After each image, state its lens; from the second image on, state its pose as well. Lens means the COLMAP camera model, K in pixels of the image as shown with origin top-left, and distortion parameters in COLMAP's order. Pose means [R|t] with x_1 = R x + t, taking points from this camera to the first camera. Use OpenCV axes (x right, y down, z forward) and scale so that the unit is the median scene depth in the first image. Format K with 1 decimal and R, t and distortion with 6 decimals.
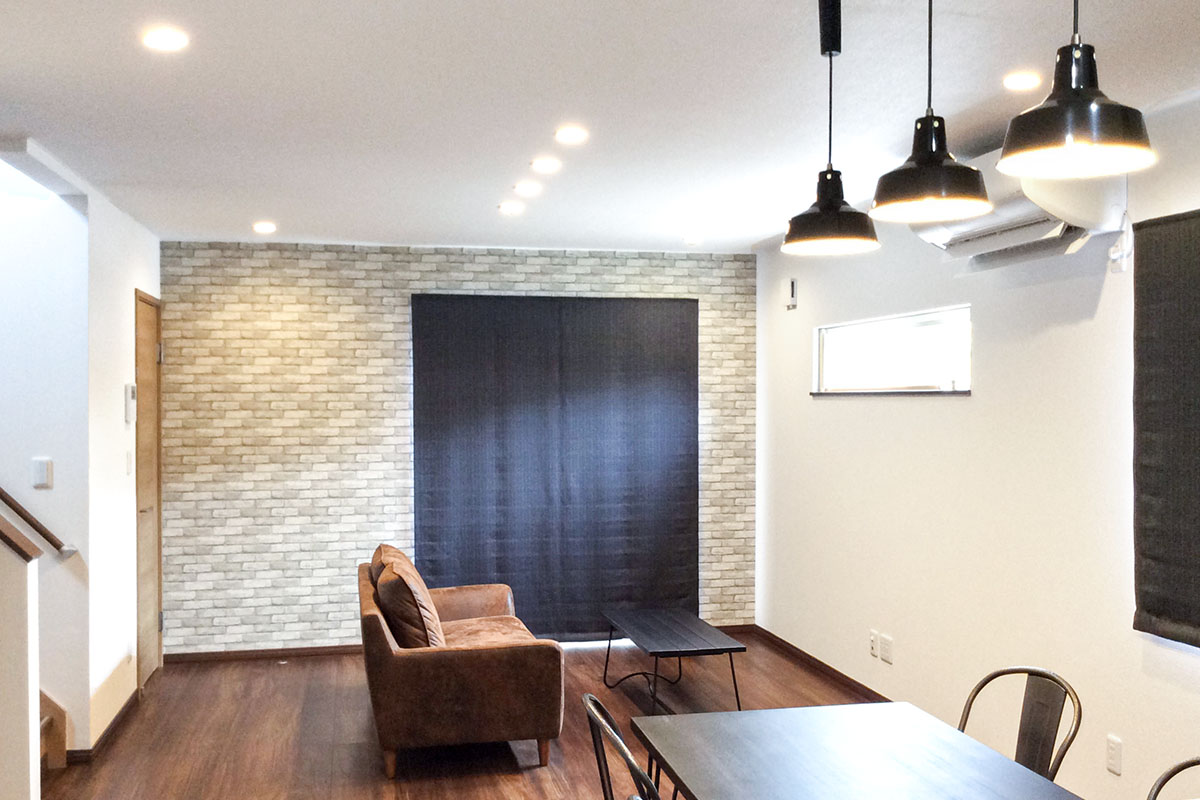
lens RADIAL K [[1112.1, 0, 600.0], [0, 1112.1, 400.0], [0, 0, 1]] dist [0.012765, 0.006544]
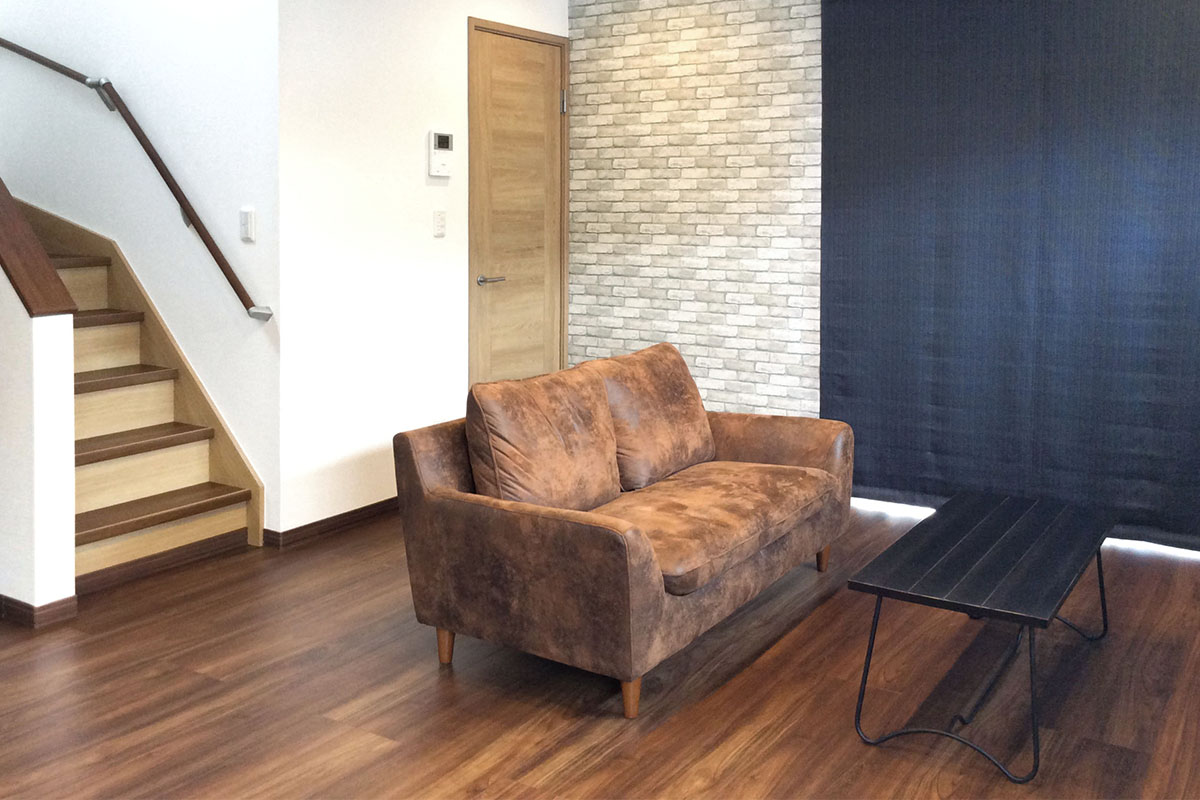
lens RADIAL K [[1100.1, 0, 601.4], [0, 1100.1, 352.7], [0, 0, 1]] dist [0.085109, 0.000235]
pose [[0.730509, 0.103400, -0.675030, 0.223713], [-0.004020, 0.989105, 0.147159, 0.023952], [0.682891, -0.104788, 0.722965, 0.373981]]
